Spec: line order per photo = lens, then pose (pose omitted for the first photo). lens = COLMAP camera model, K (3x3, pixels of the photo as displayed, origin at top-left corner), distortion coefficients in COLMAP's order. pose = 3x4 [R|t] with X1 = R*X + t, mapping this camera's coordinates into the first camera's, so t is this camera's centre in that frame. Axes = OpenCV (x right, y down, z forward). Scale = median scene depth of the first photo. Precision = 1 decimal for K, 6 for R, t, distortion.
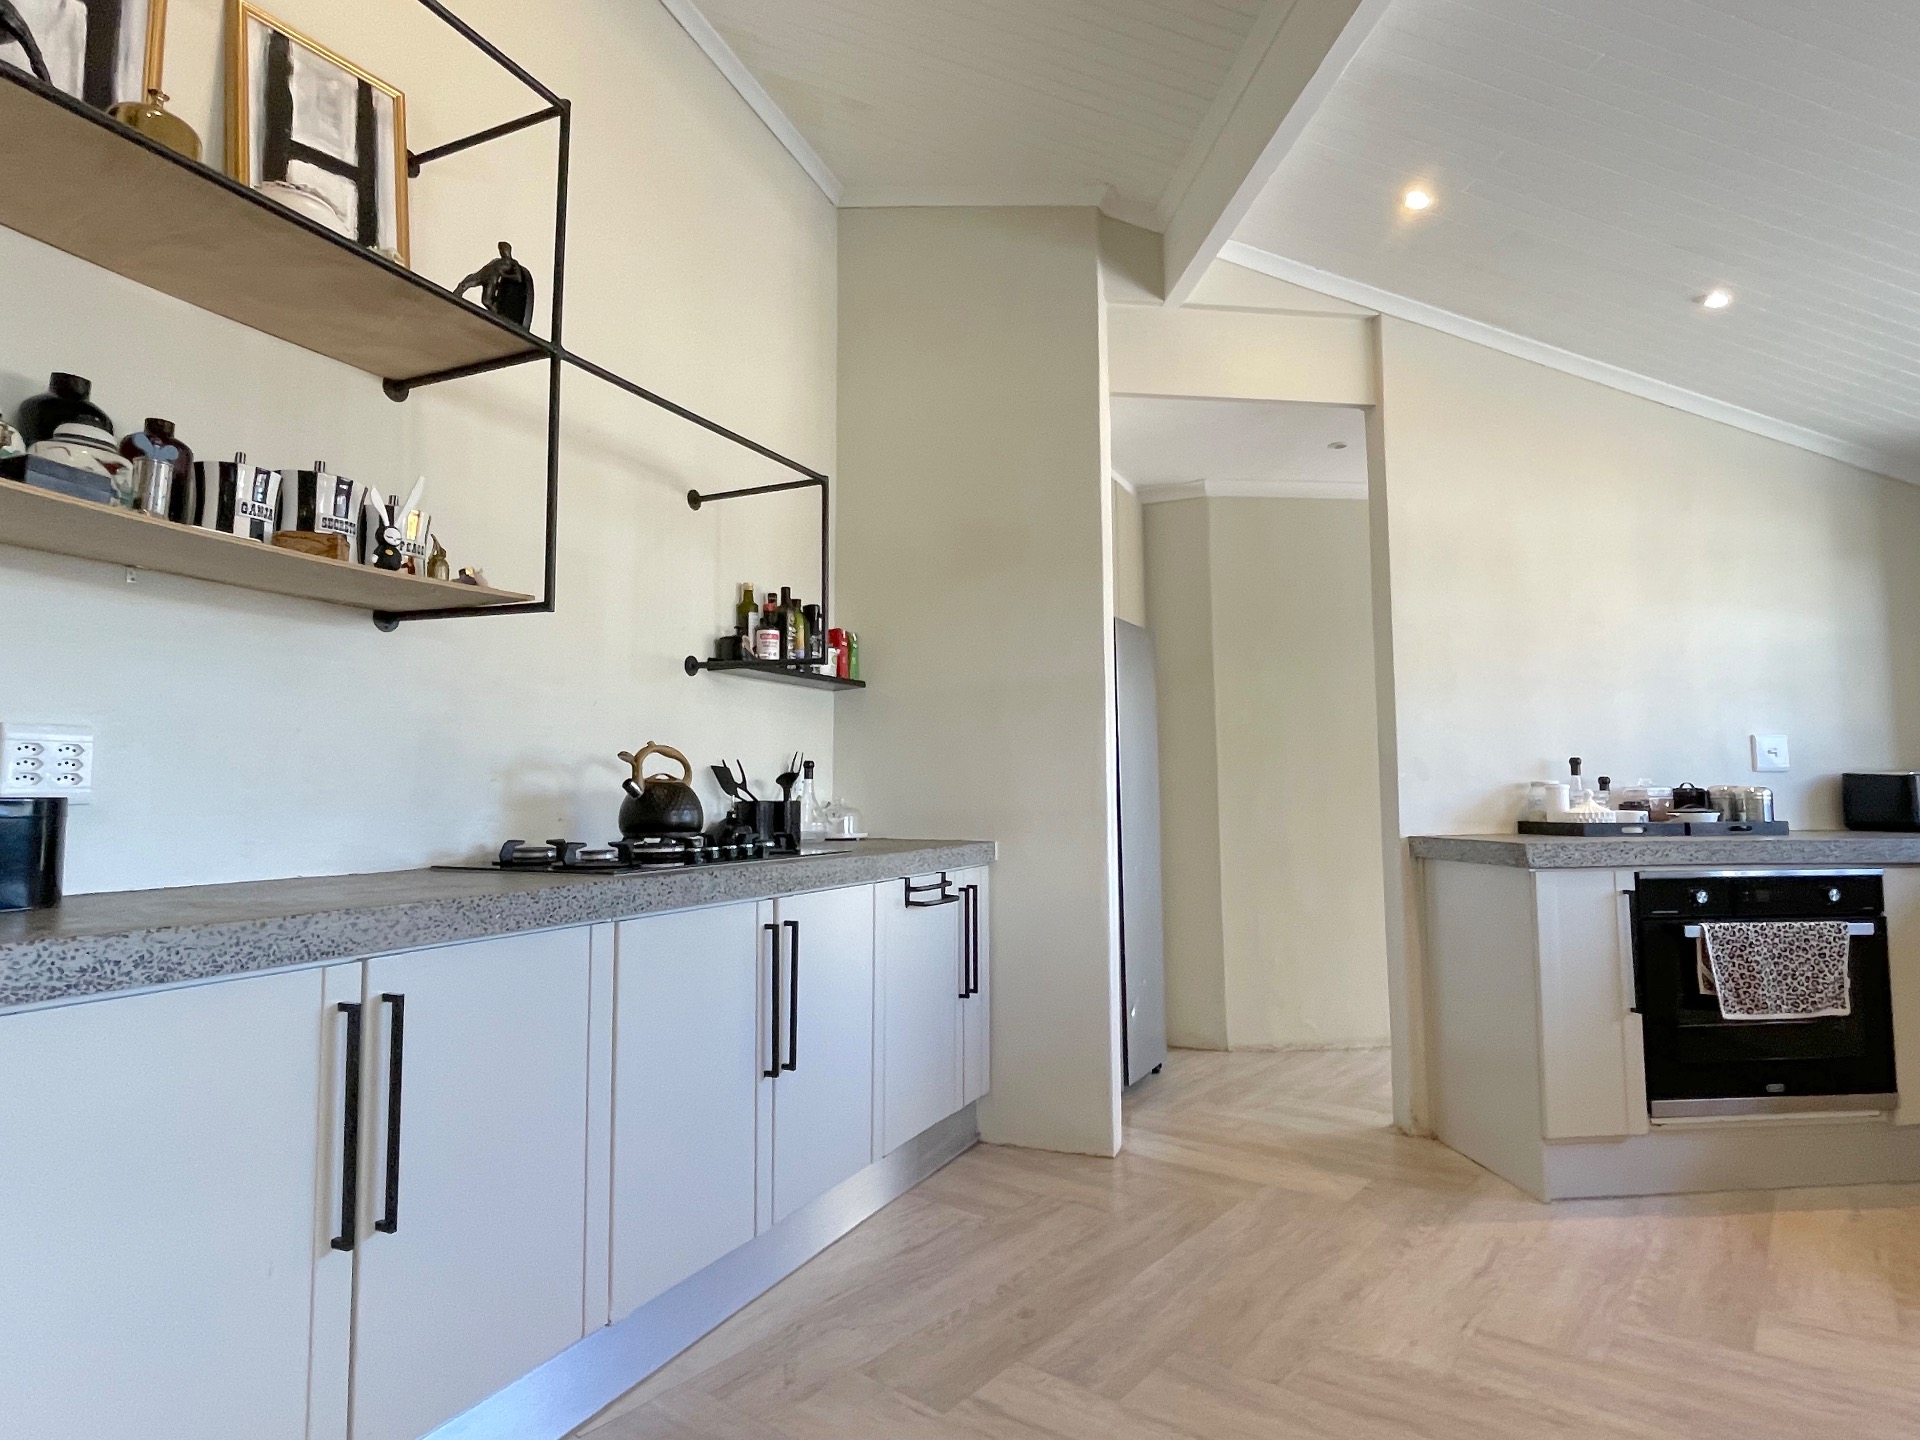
lens RADIAL K [[1091.6, 0, 954.3], [0, 1091.6, 711.3], [0, 0, 1]] dist [-0.006001, 0.001513]
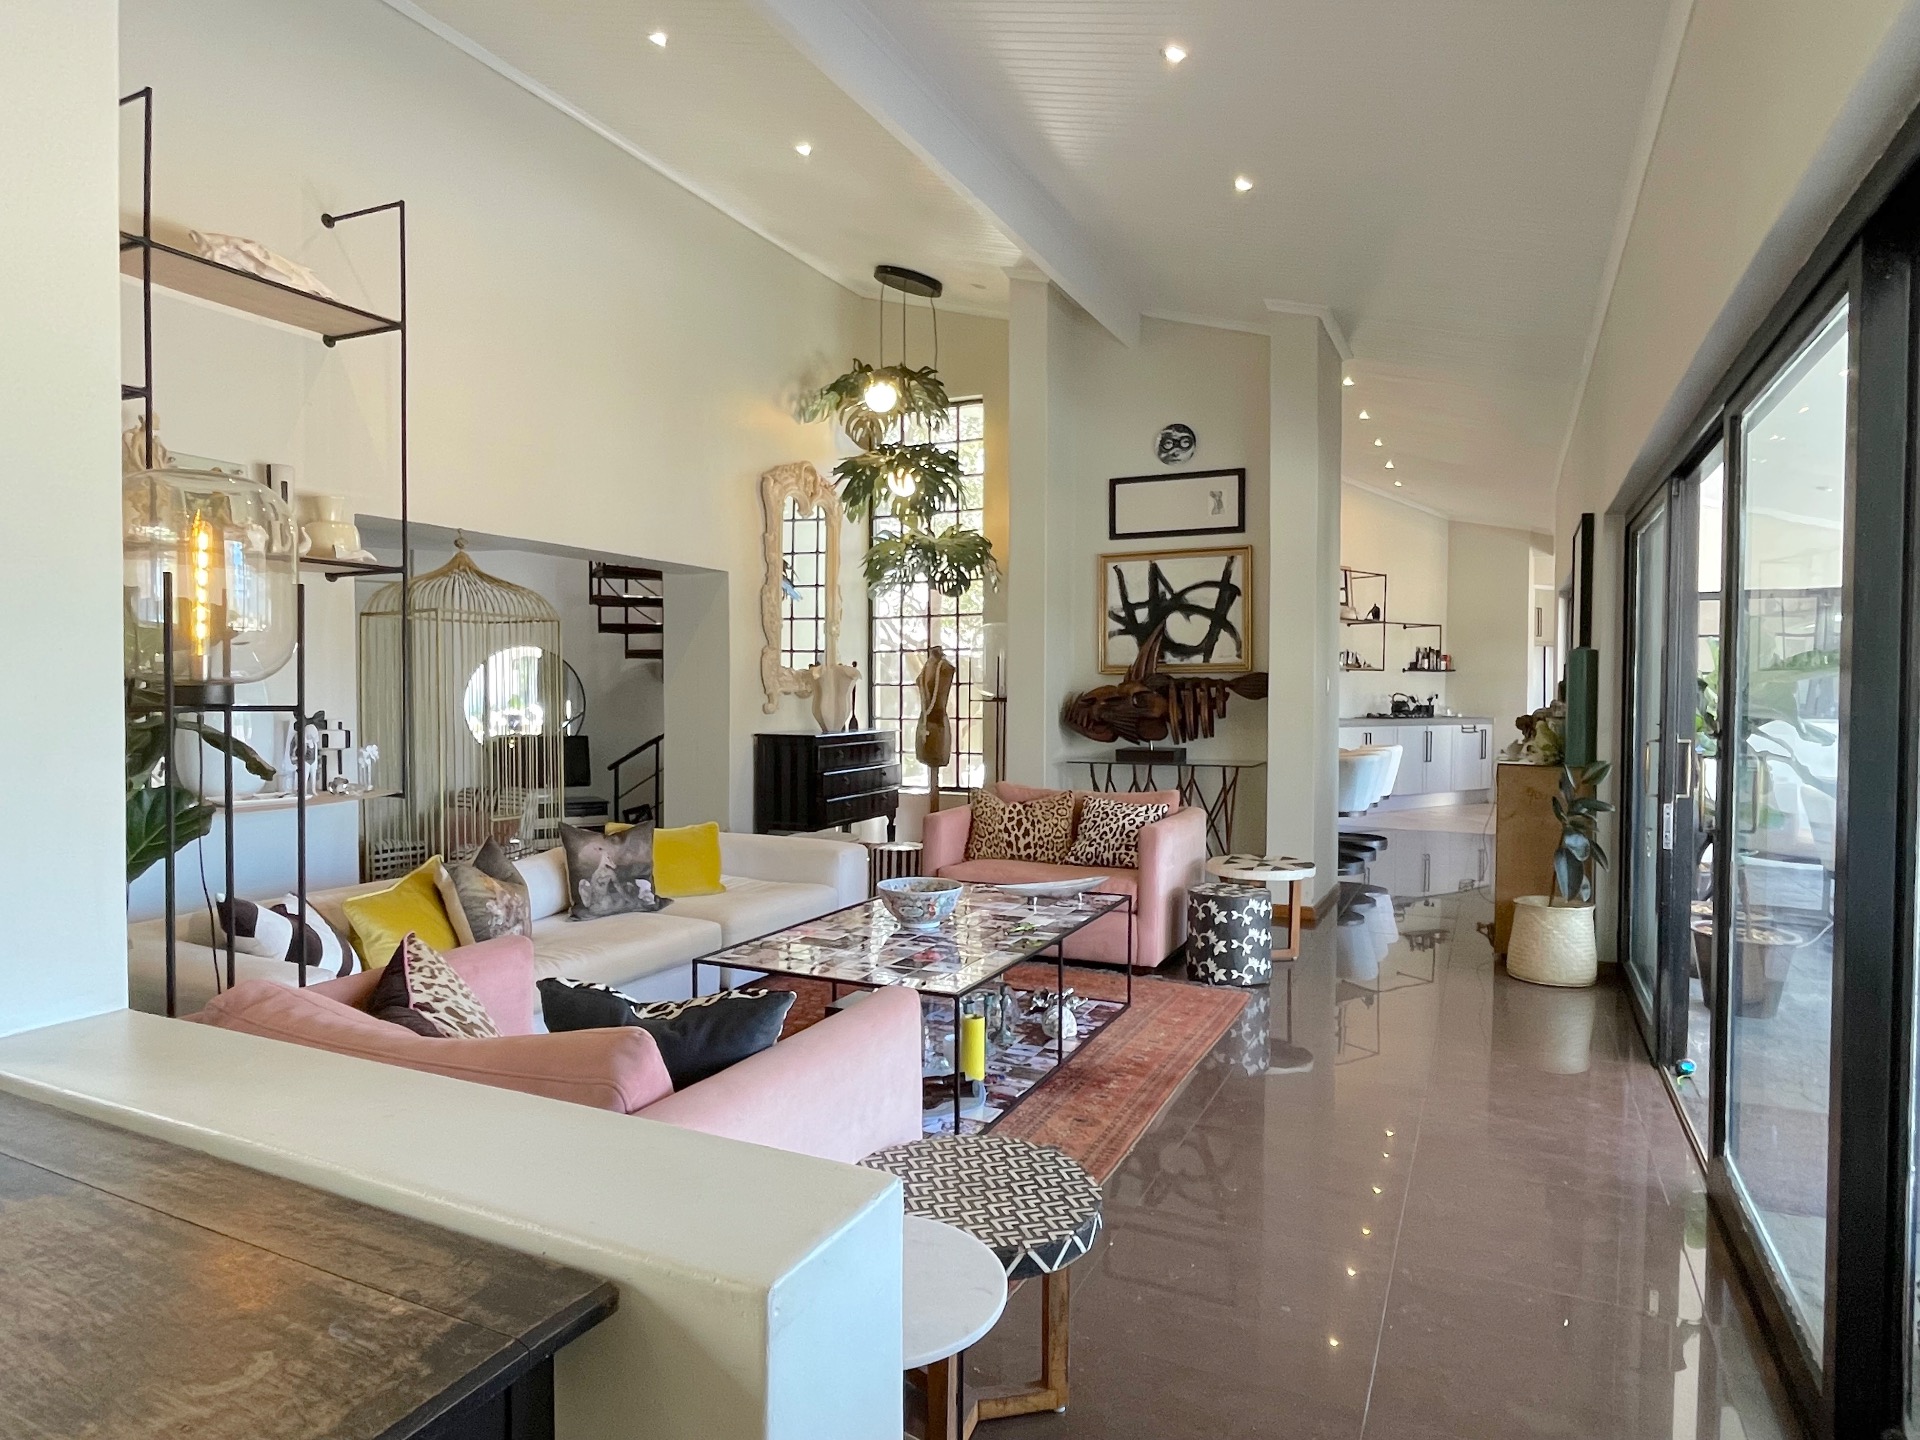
lens RADIAL K [[1130.1, 0, 957.3], [0, 1130.1, 712.6], [0, 0, 1]] dist [-0.001651, -0.002486]
pose [[0.850284, 0.020930, -0.525908, 0.444185], [0.028135, 0.995973, 0.085126, -0.234686], [0.525571, -0.087178, 0.846271, -2.746789]]
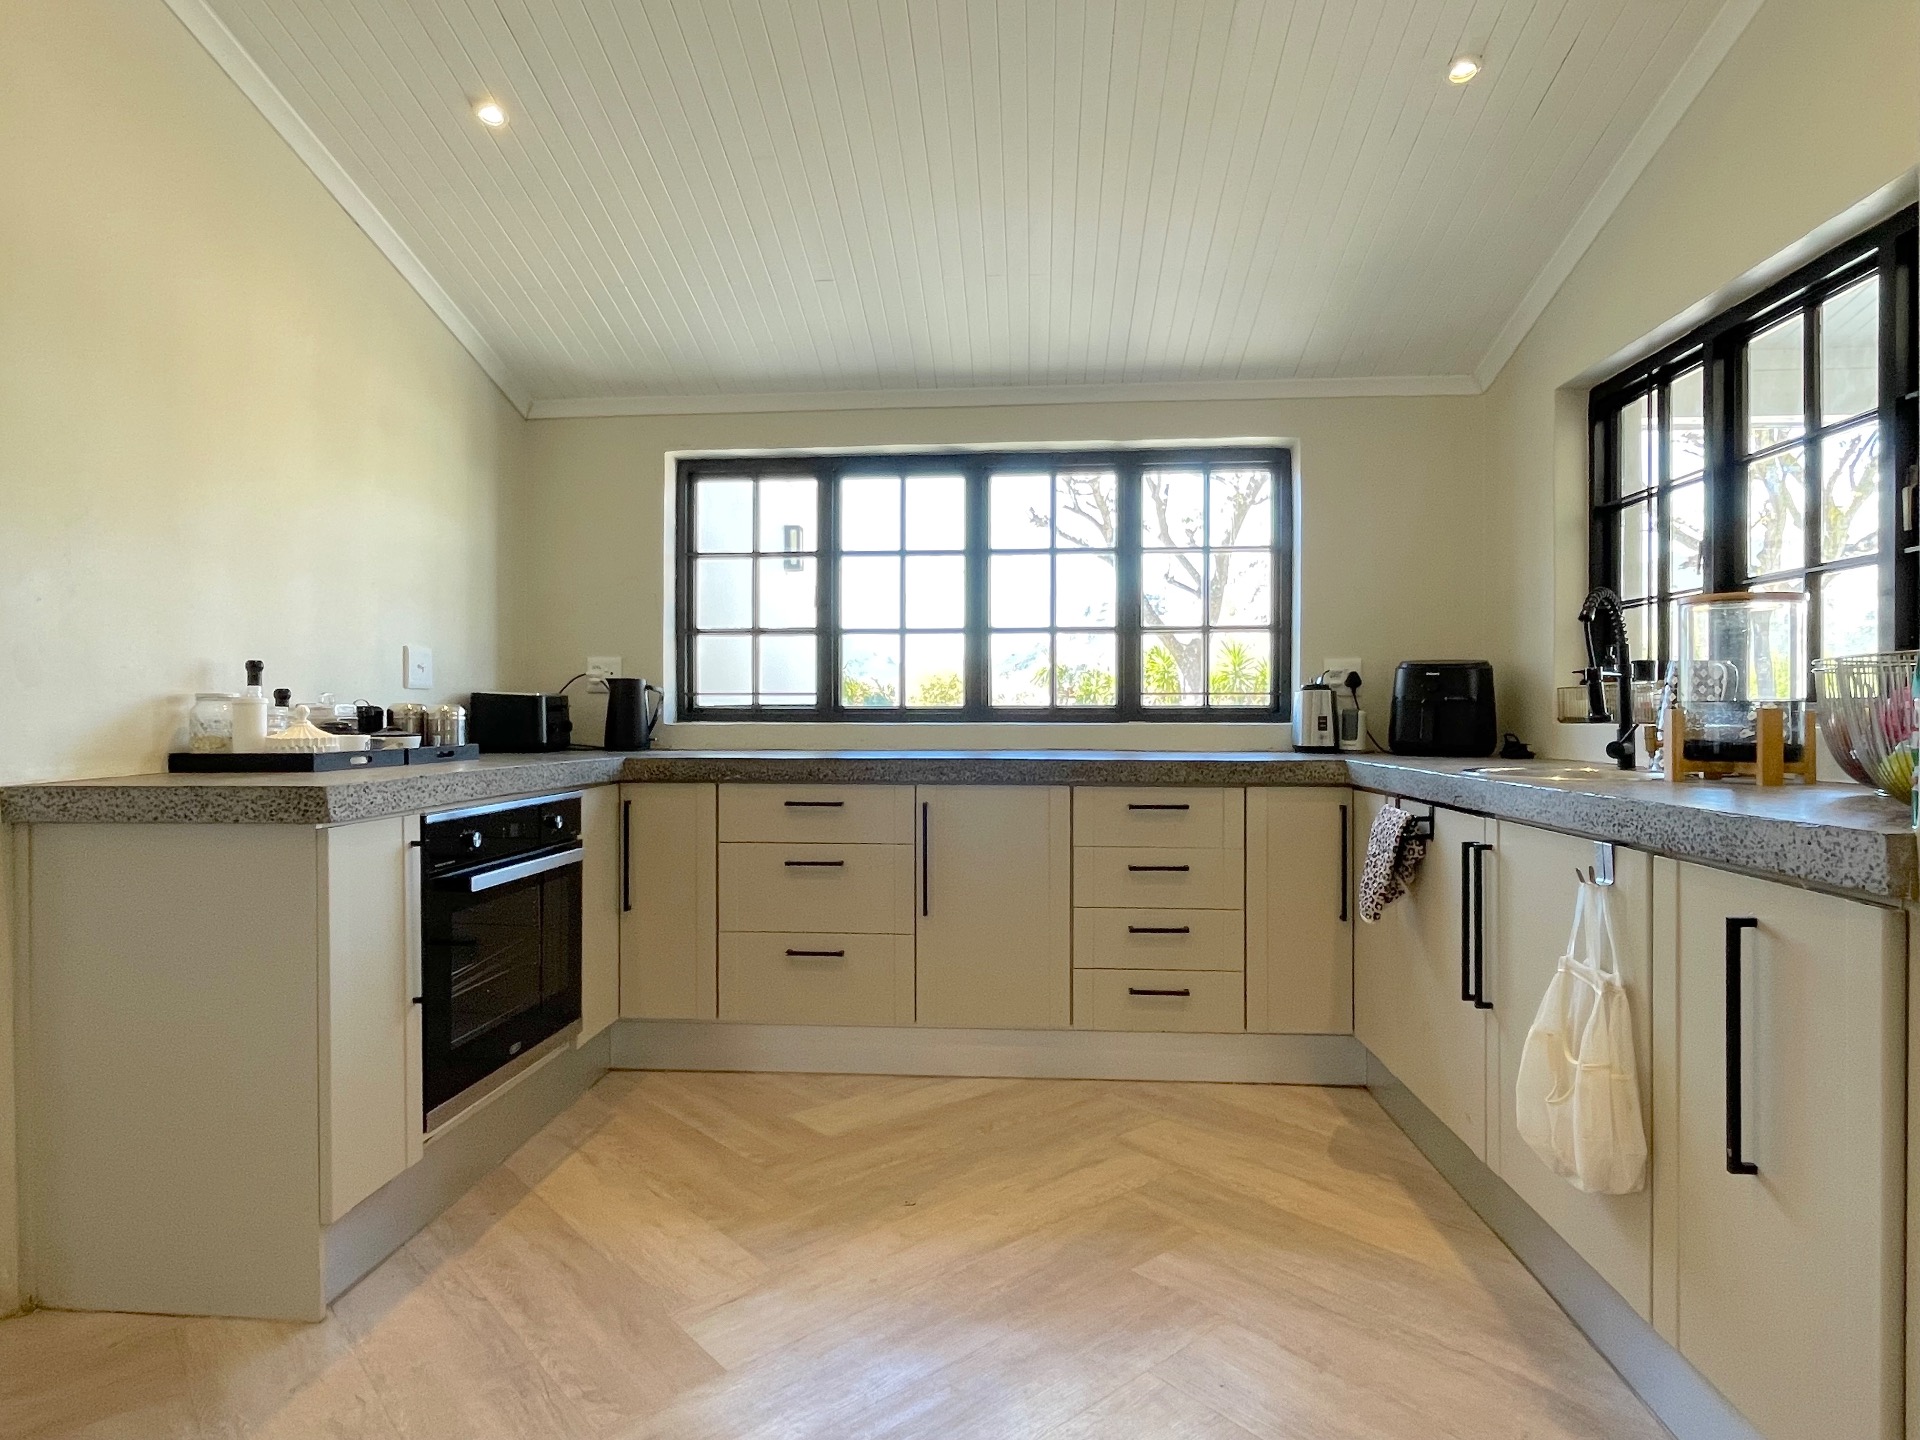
lens RADIAL K [[1091.6, 0, 954.3], [0, 1091.6, 711.3], [0, 0, 1]] dist [-0.006001, 0.001513]
pose [[0.175217, 0.008859, 0.984490, -0.047388], [-0.073692, 0.997272, 0.004141, 0.046484], [-0.981768, -0.073274, 0.175392, 0.517162]]
